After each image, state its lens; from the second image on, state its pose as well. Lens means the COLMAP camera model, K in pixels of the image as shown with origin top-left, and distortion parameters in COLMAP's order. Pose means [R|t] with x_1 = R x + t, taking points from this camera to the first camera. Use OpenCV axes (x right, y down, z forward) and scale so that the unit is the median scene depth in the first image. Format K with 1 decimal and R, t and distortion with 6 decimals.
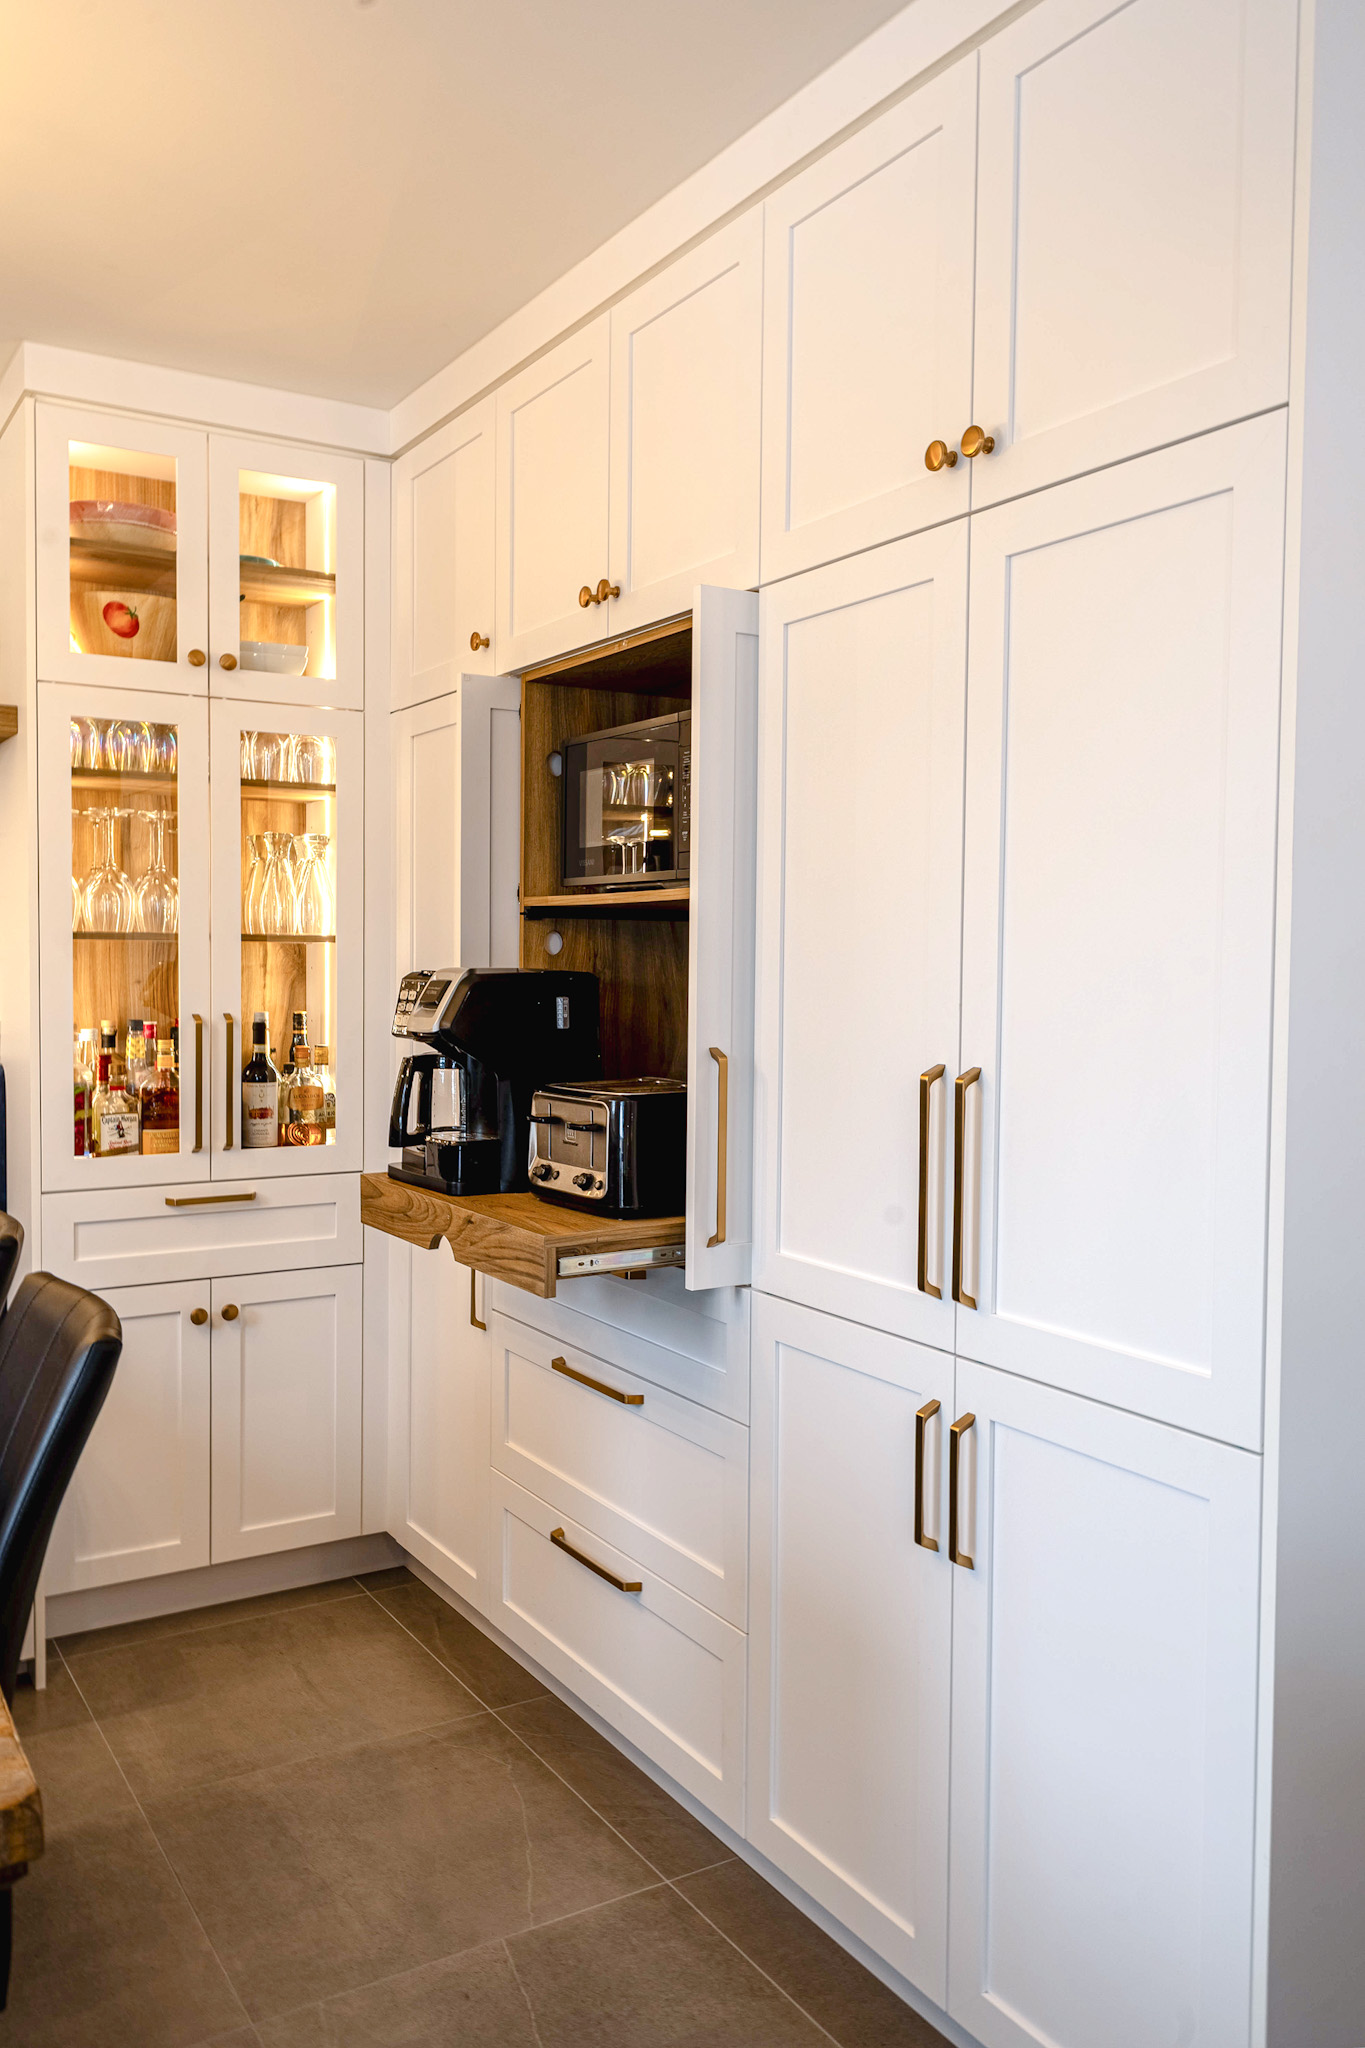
lens RADIAL K [[1596.0, 0, 684.3], [0, 1596.0, 1017.1], [0, 0, 1]] dist [0.009535, 0.001643]
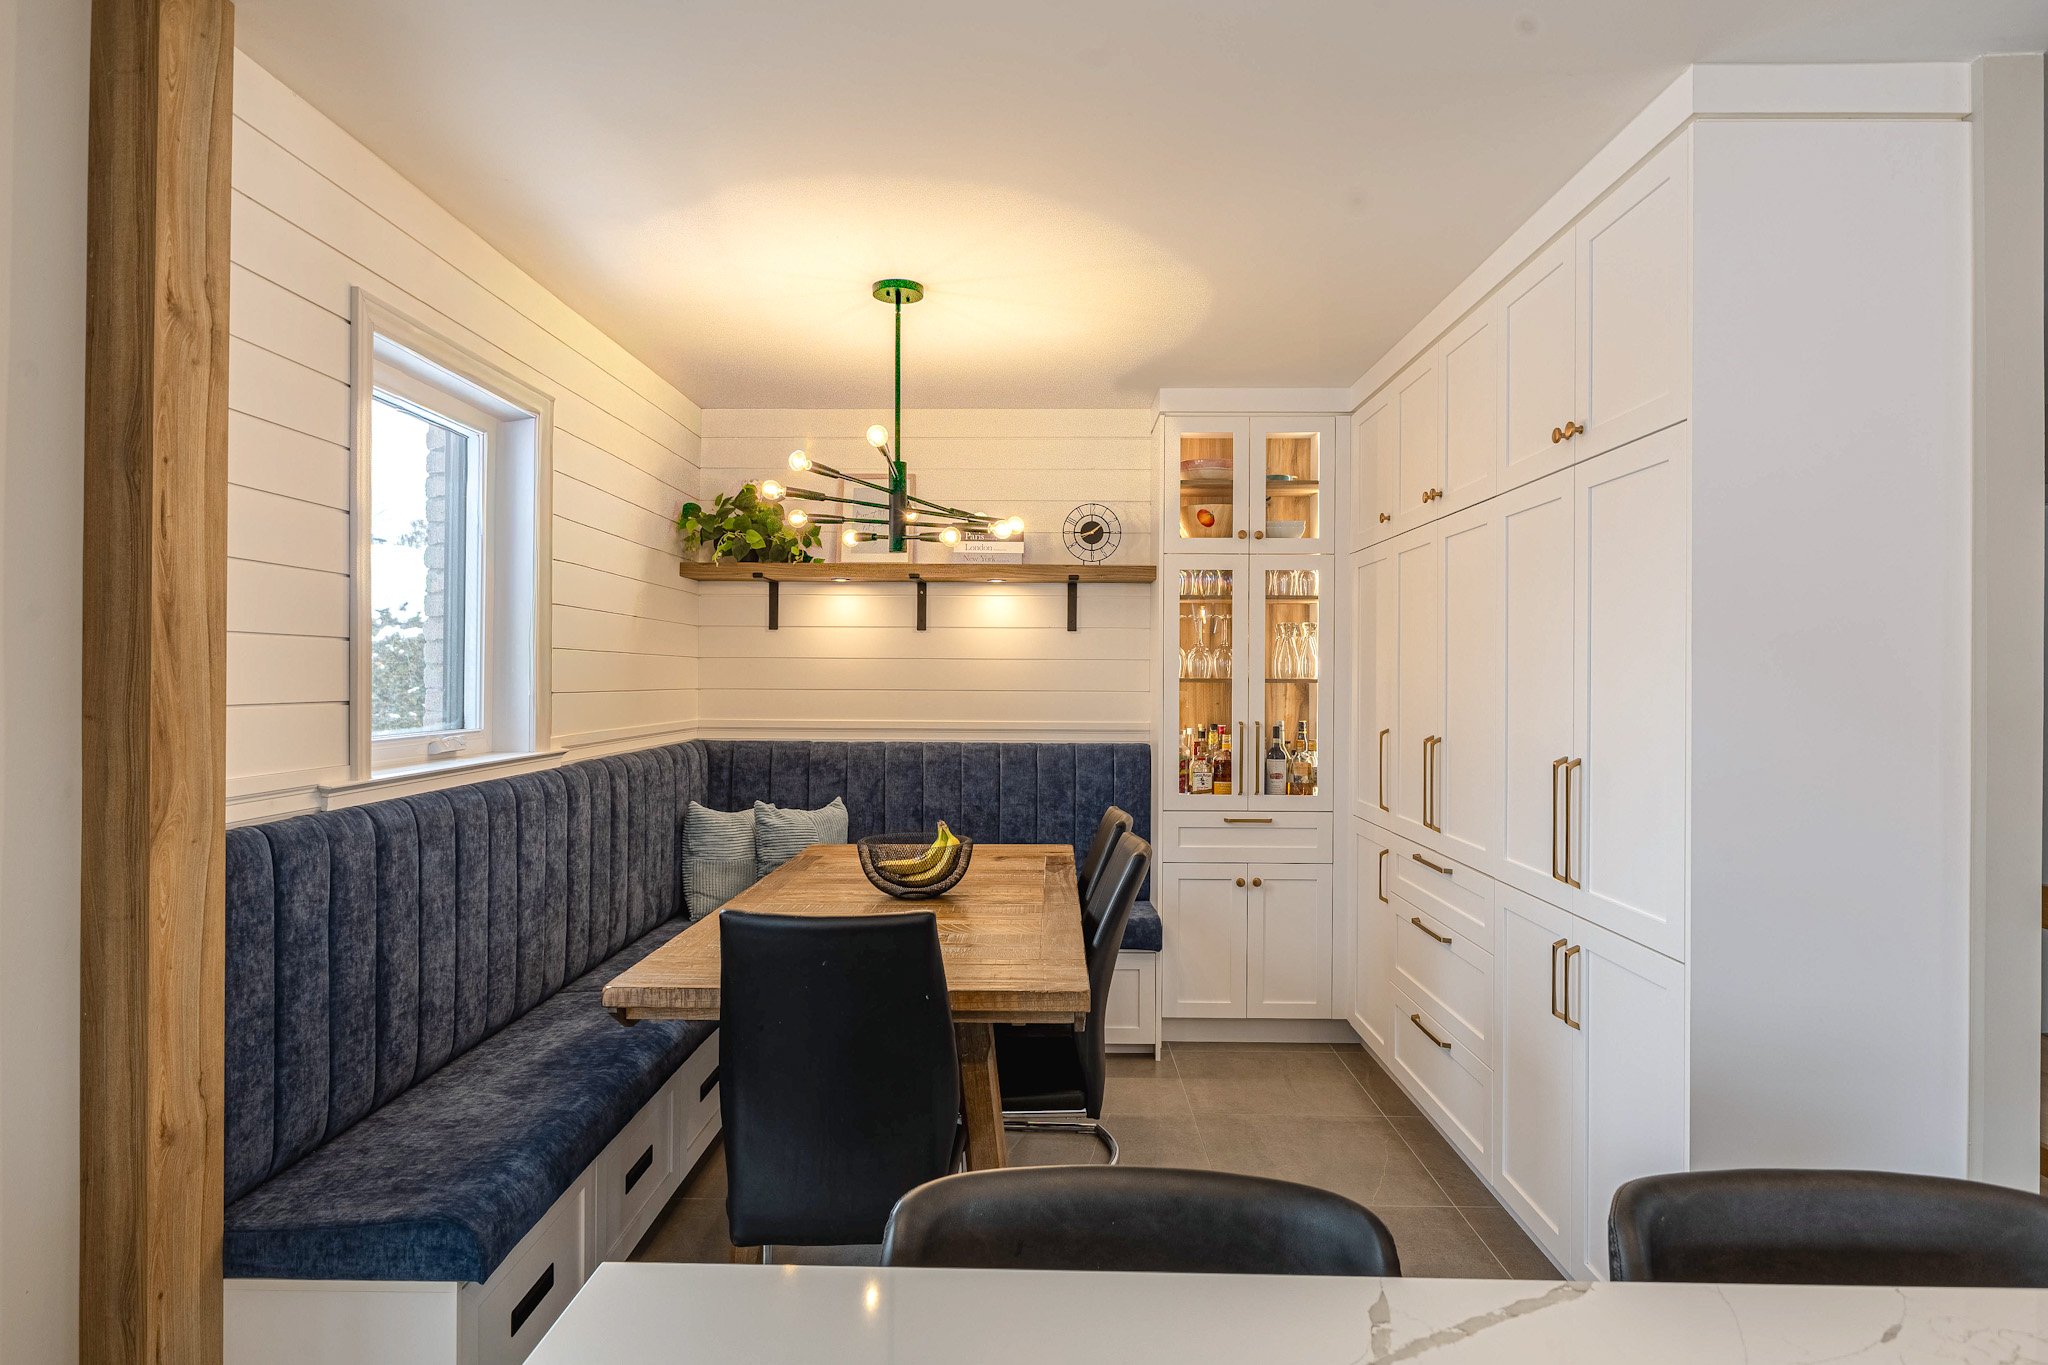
lens RADIAL K [[1131.1, 0, 1027.9], [0, 1131.1, 678.1], [0, 0, 1]] dist [-0.003556, -0.002550]
pose [[0.844297, -0.003266, -0.535865, 0.200166], [-0.017926, 0.999250, -0.034334, -0.002644], [0.535575, 0.038594, 0.843605, -0.267090]]
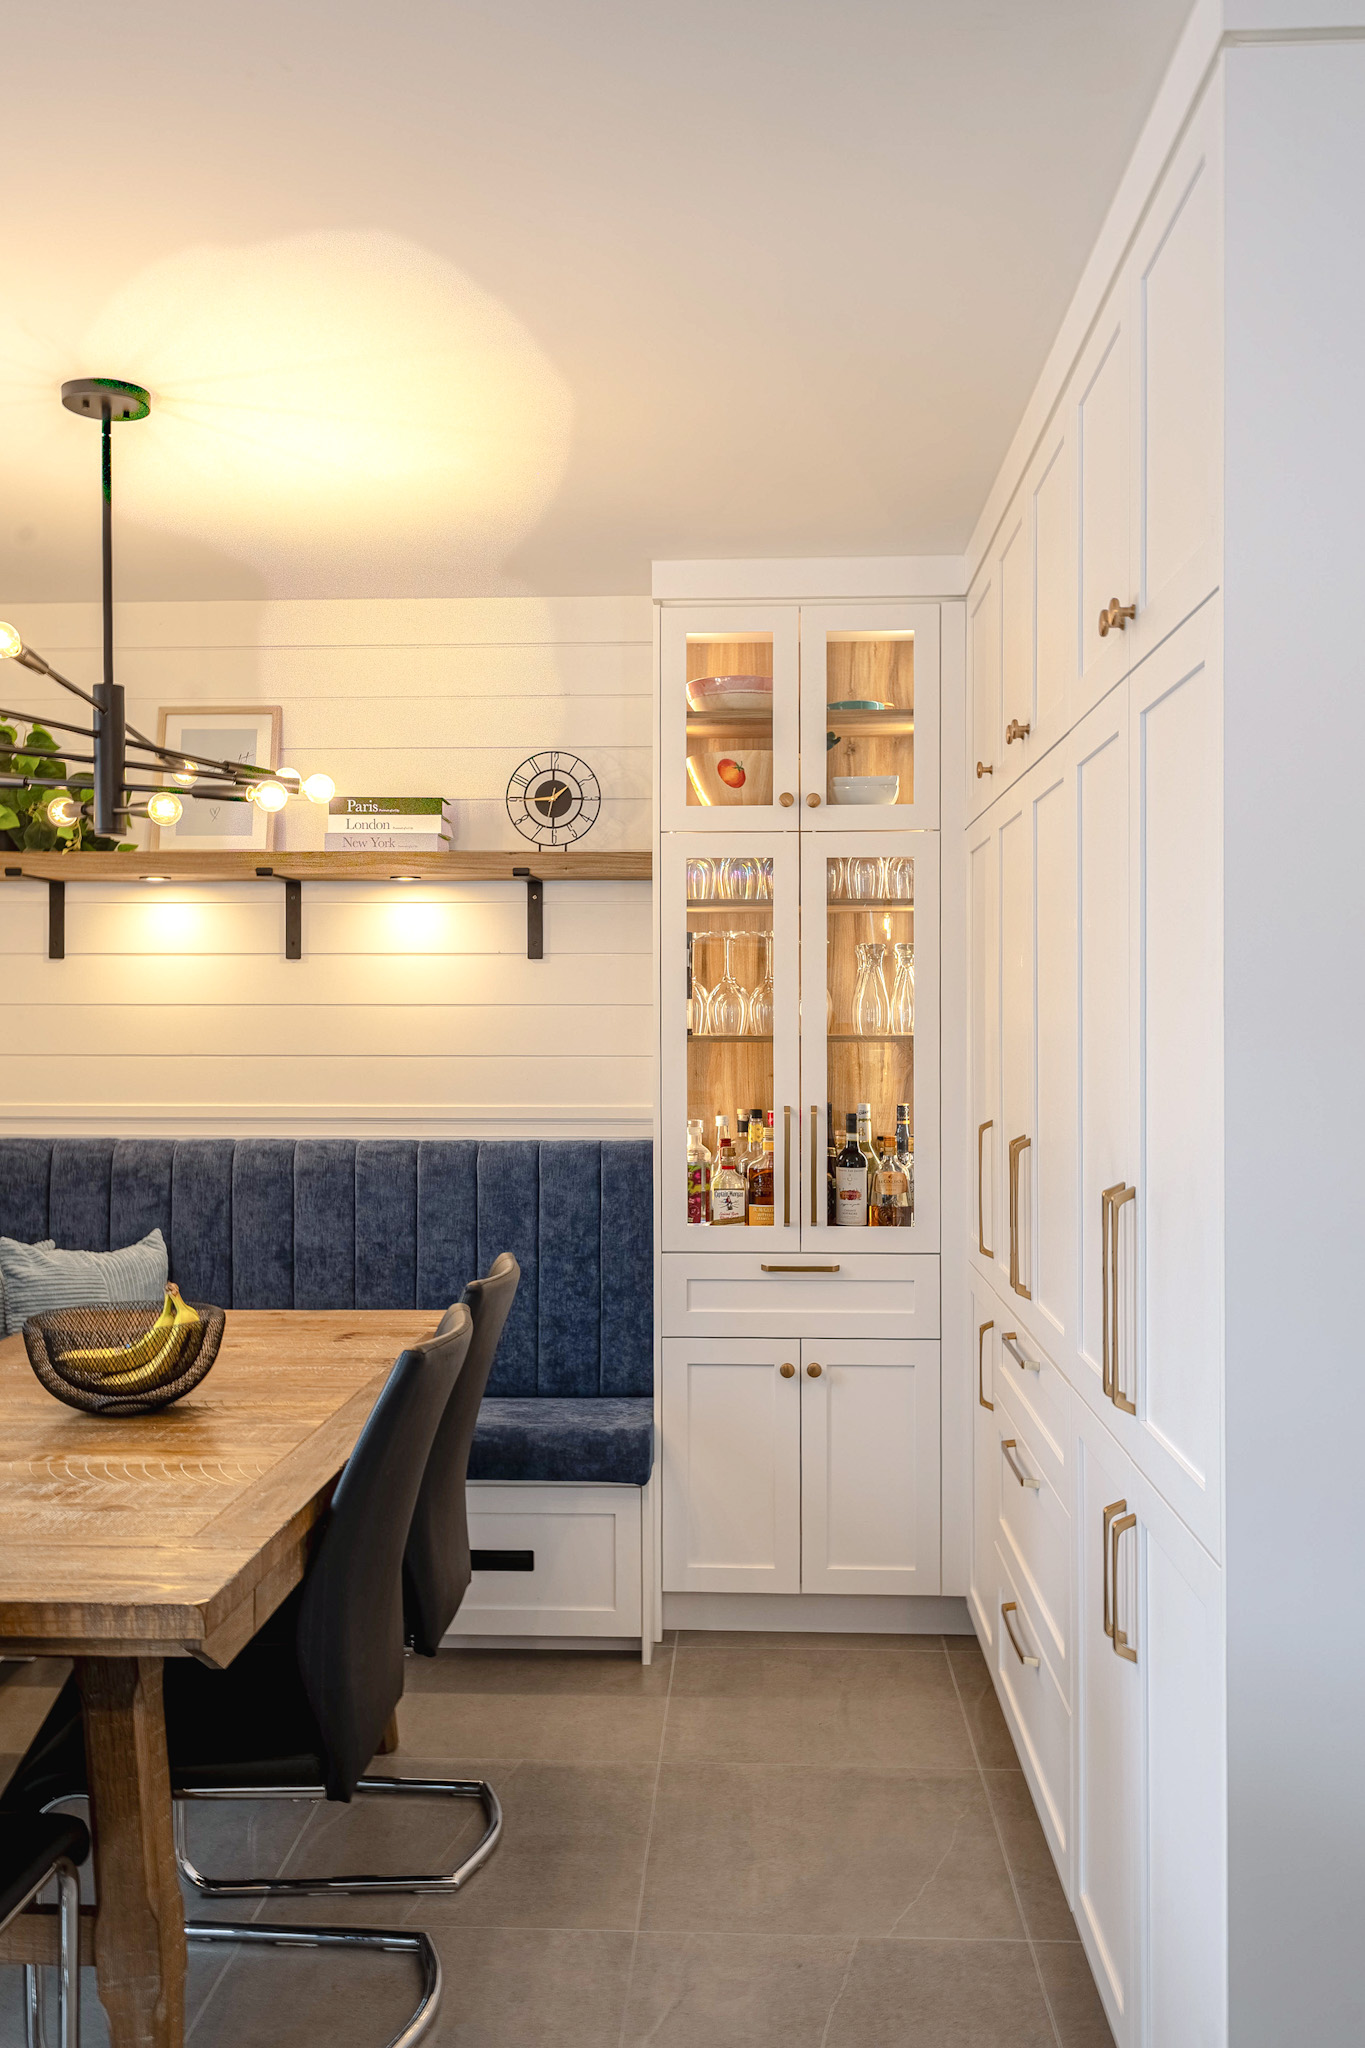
lens RADIAL K [[1726.7, 0, 686.8], [0, 1726.7, 1021.2], [0, 0, 1]] dist [0.030871, -0.054792]
pose [[0.826730, -0.007365, -0.562551, 0.338768], [-0.013500, 0.999367, -0.032924, -0.021118], [0.562437, 0.034814, 0.826107, -0.073612]]
